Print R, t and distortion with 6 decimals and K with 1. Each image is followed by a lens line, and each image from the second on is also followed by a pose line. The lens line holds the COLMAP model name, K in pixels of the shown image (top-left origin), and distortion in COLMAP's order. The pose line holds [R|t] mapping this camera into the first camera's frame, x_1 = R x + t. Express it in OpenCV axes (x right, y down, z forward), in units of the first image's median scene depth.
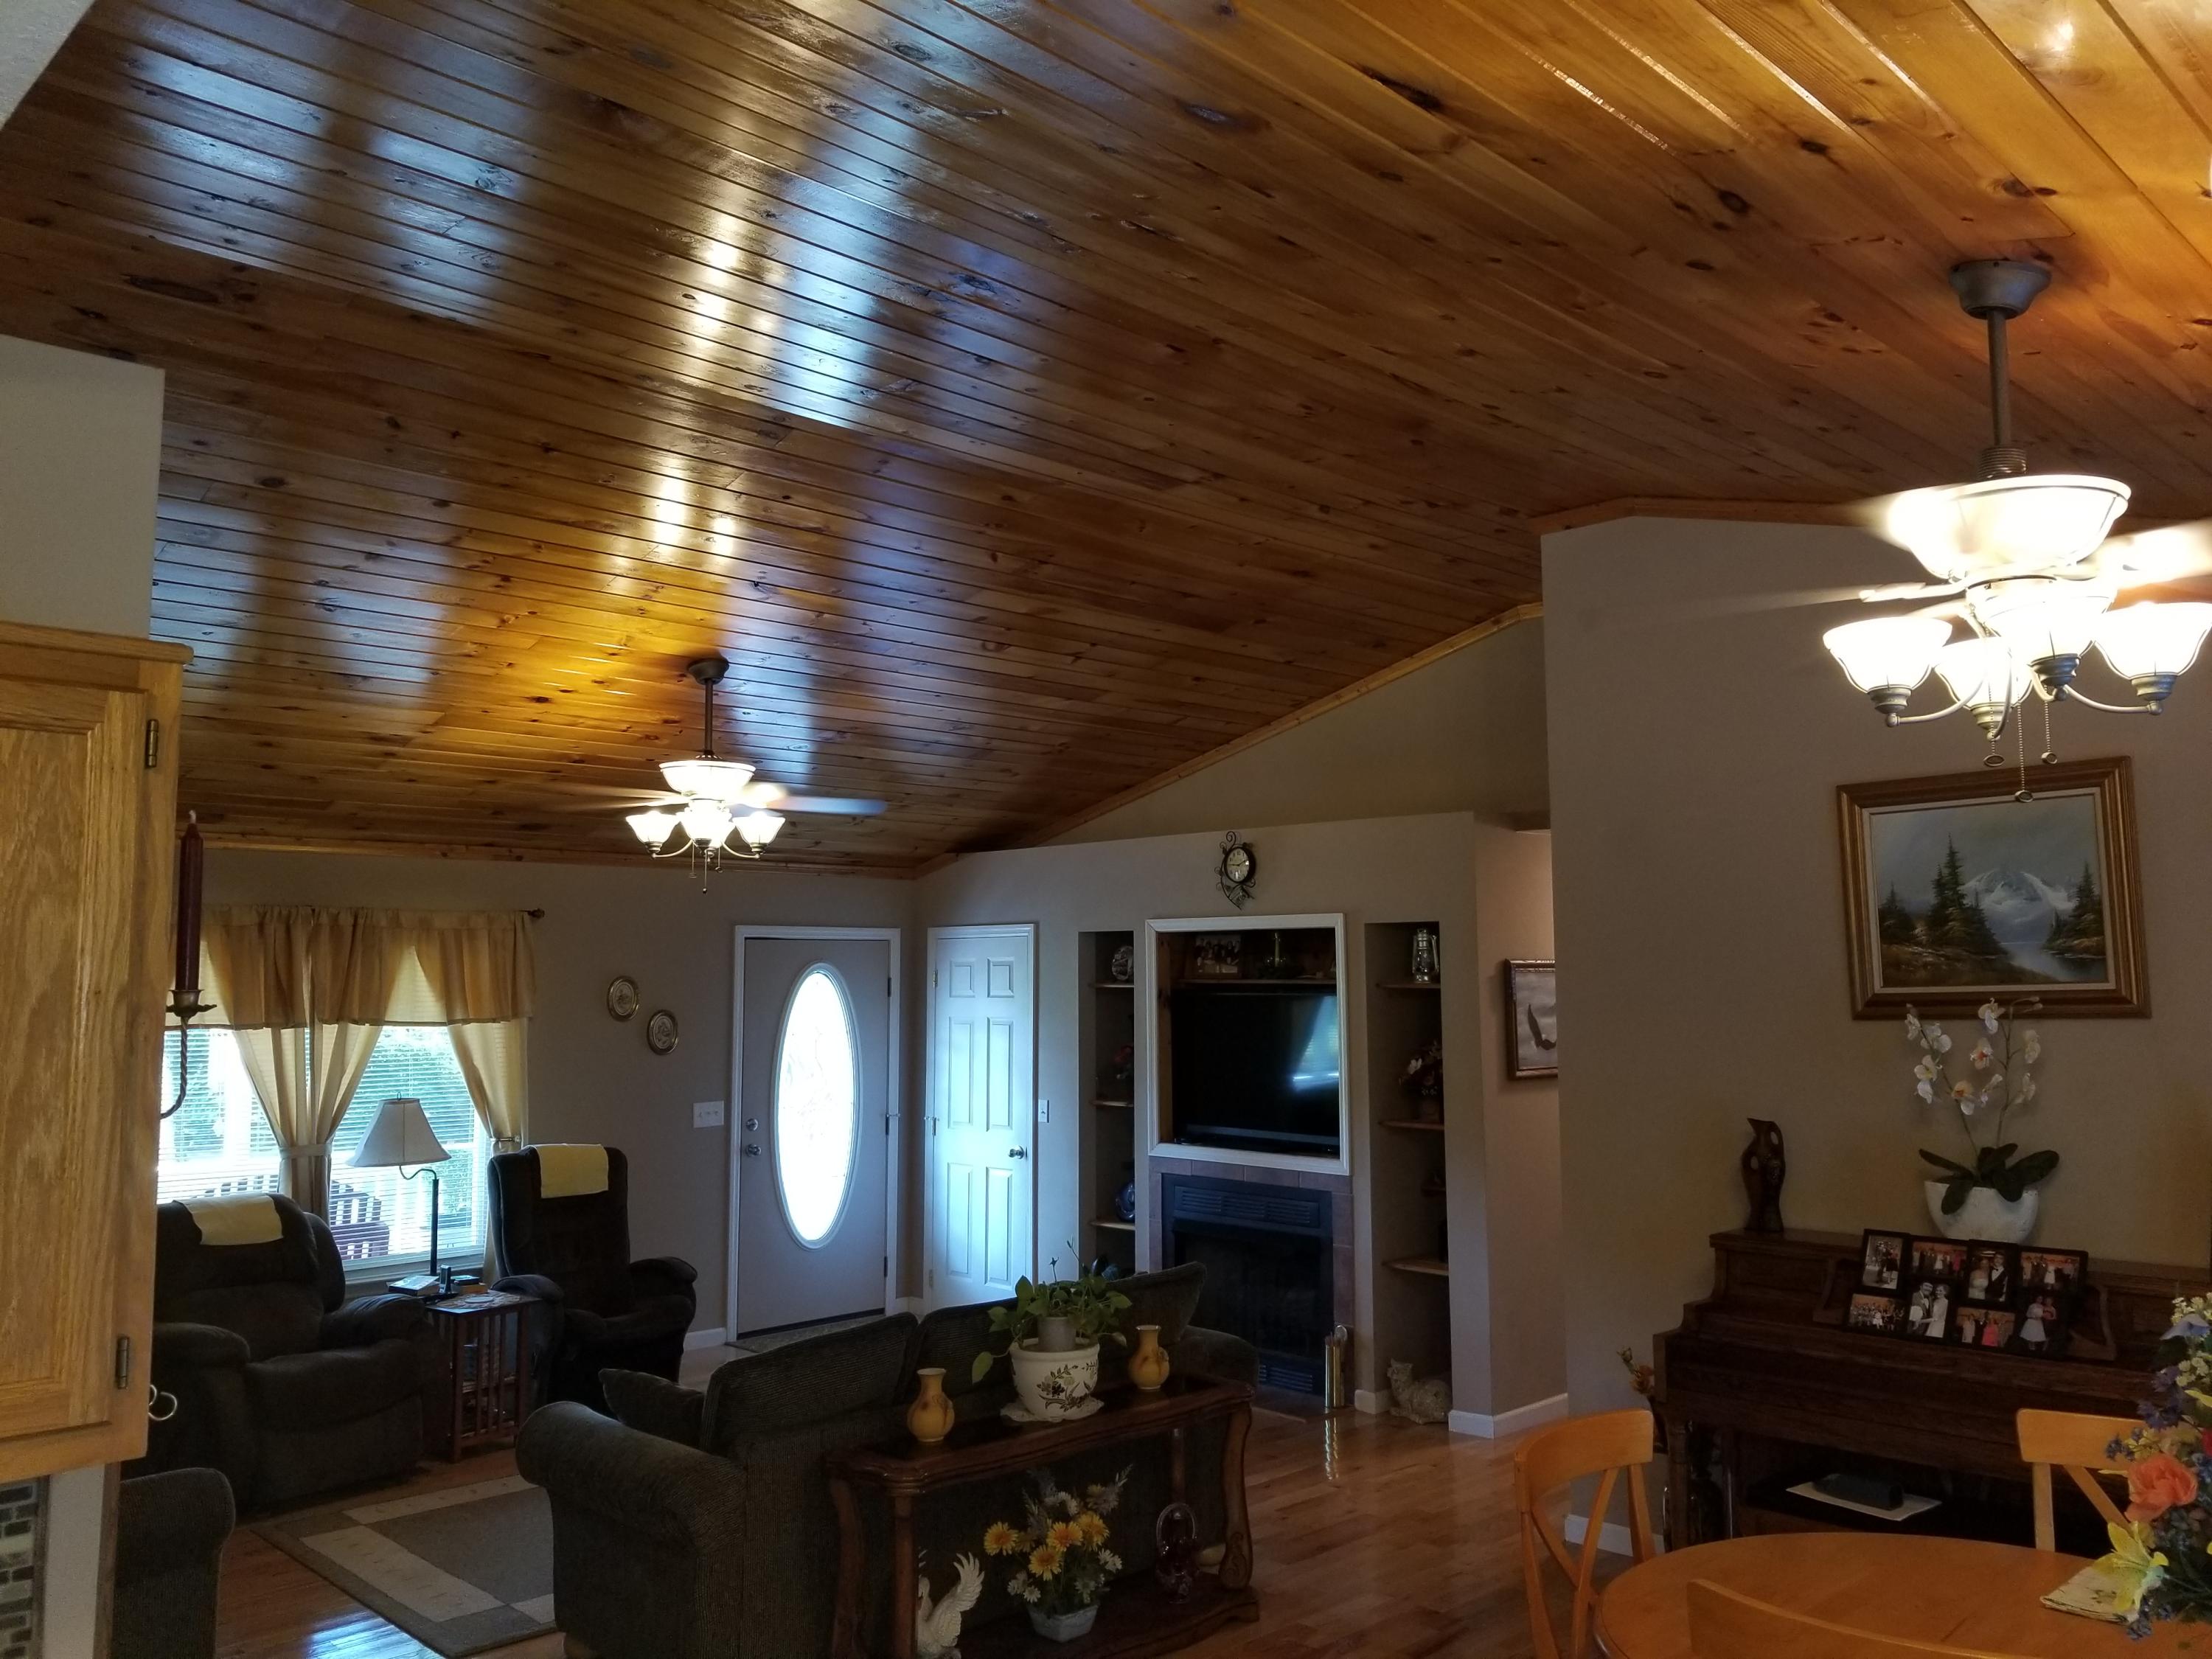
lens RADIAL K [[1775.1, 0, 1122.0], [0, 1775.1, 831.1], [0, 0, 1]] dist [0.048538, -0.084555]
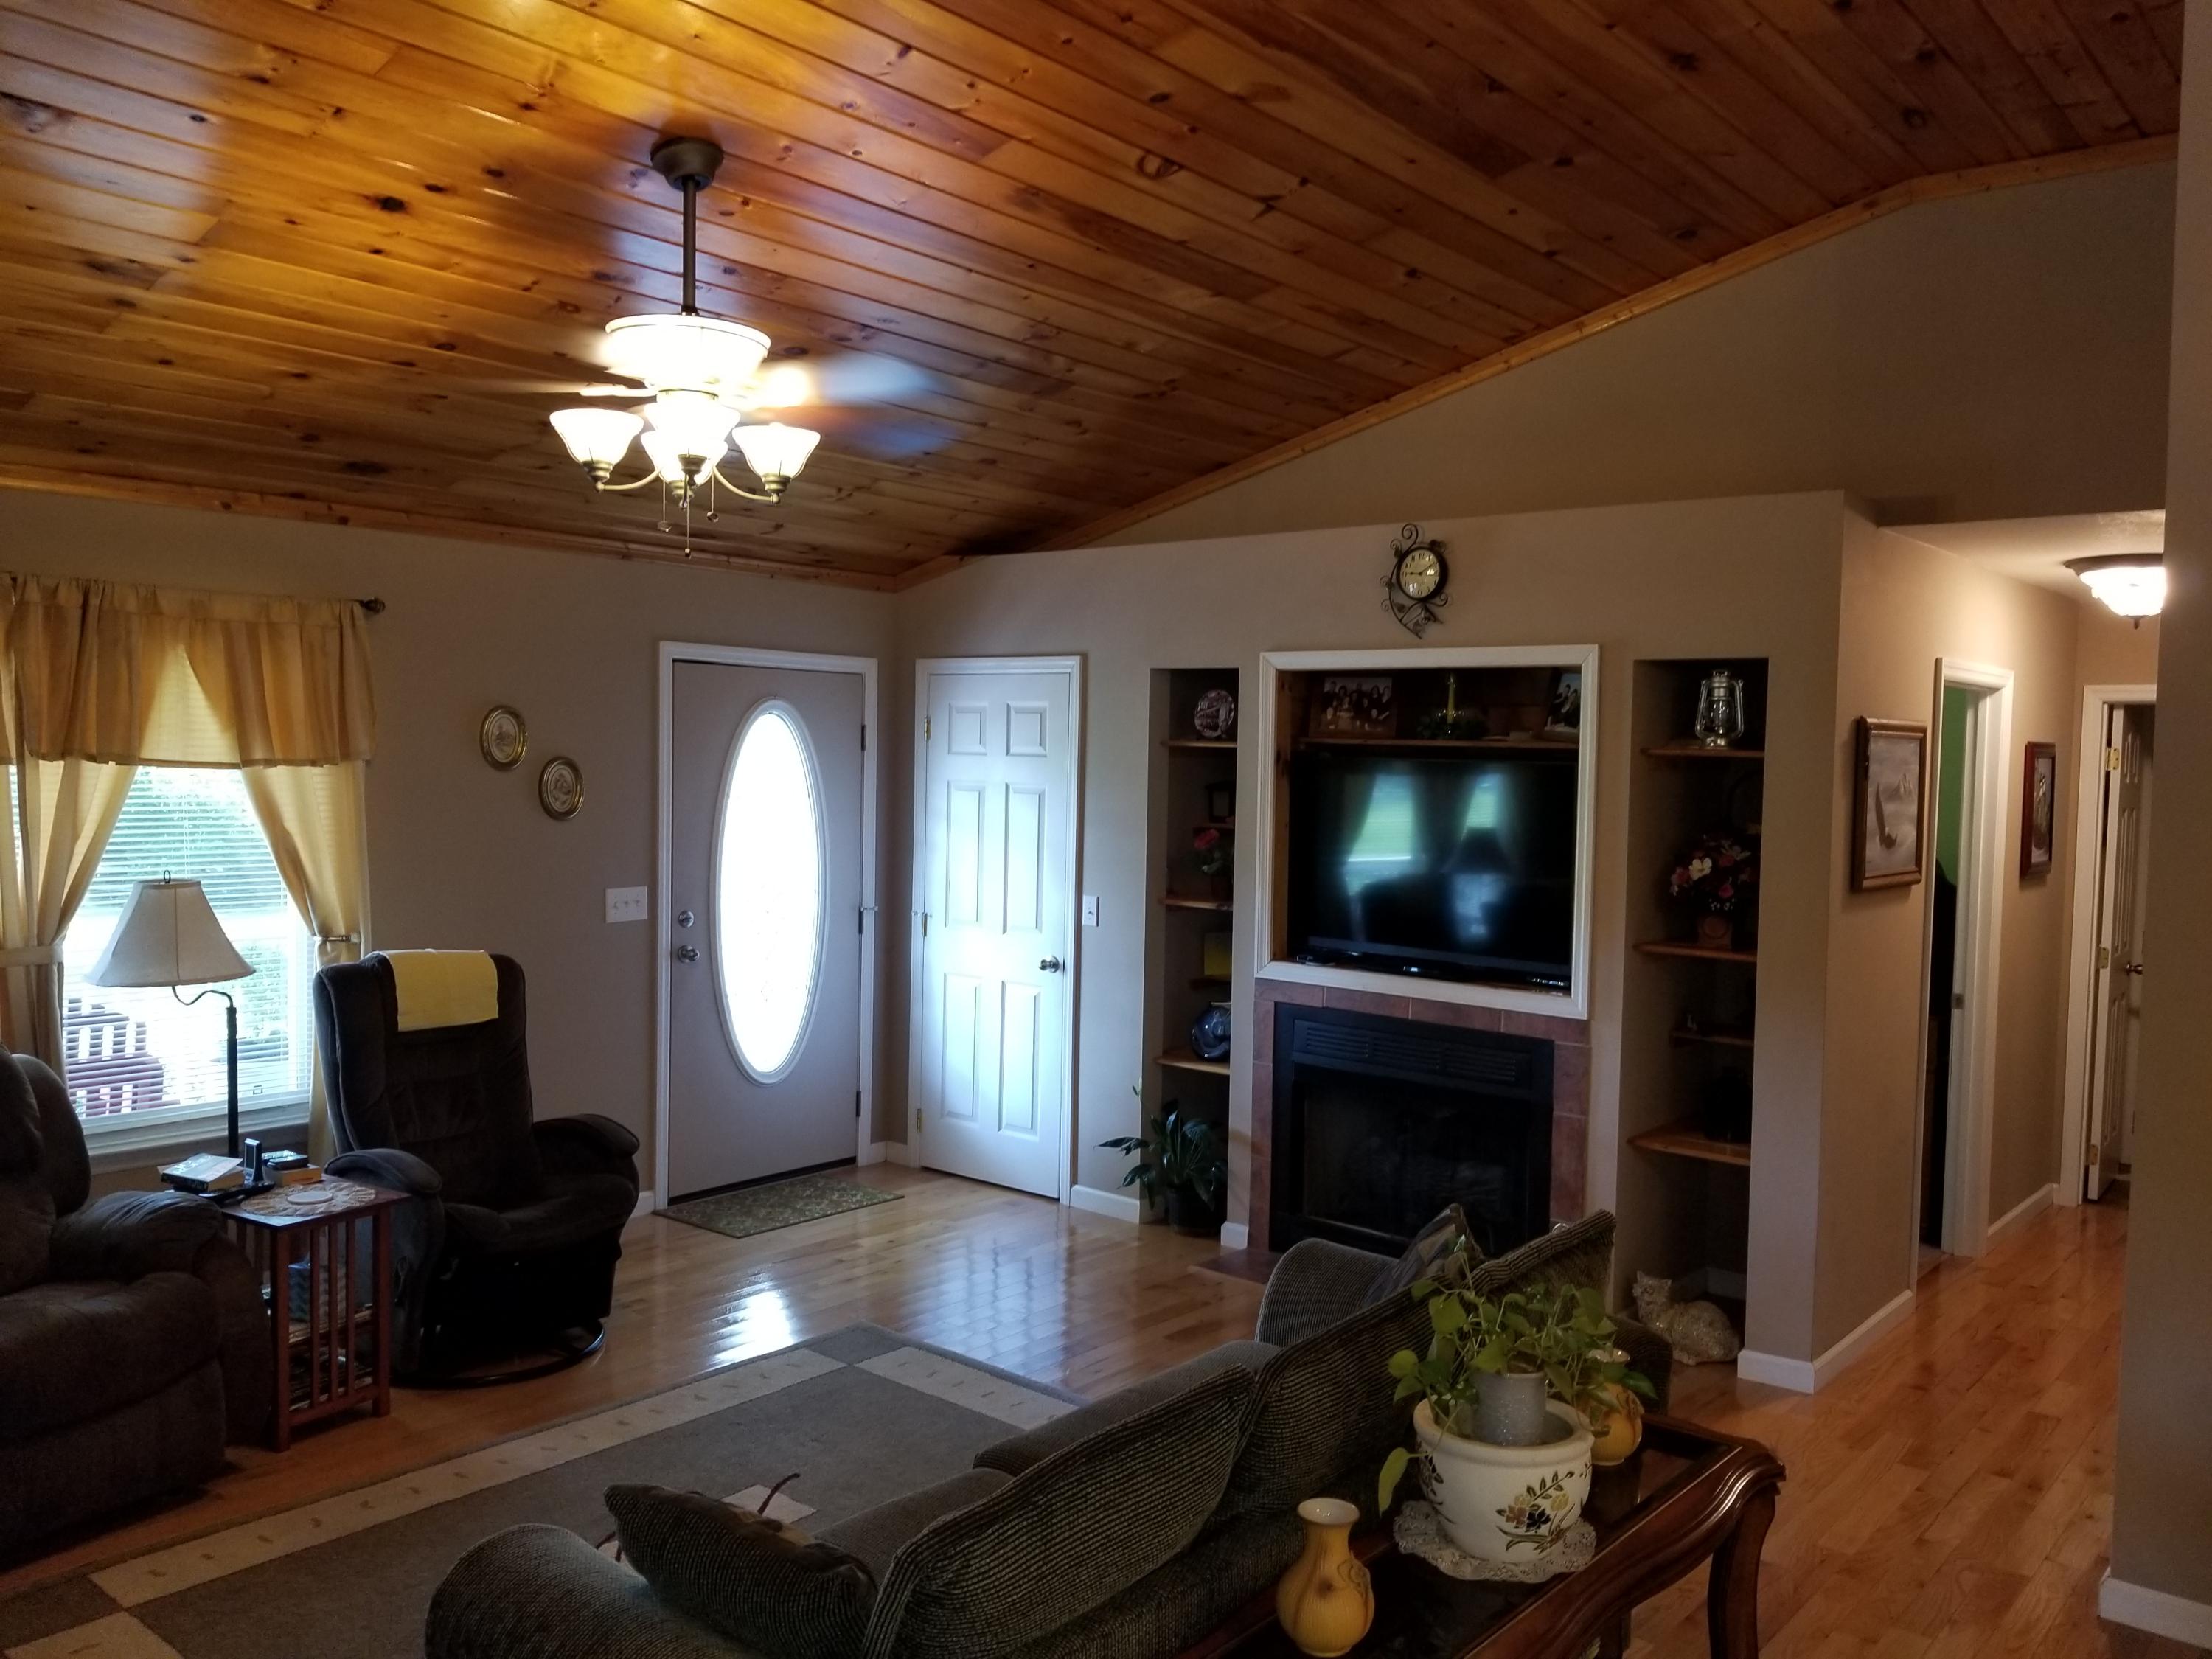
lens RADIAL K [[1775.1, 0, 1115.6], [0, 1775.1, 883.6], [0, 0, 1]] dist [0.048538, -0.084555]
pose [[0.995058, 0.023049, 0.096587, -0.118566], [-0.037835, 0.987319, 0.154171, 0.036853], [-0.091808, -0.157064, 0.983312, 0.312760]]
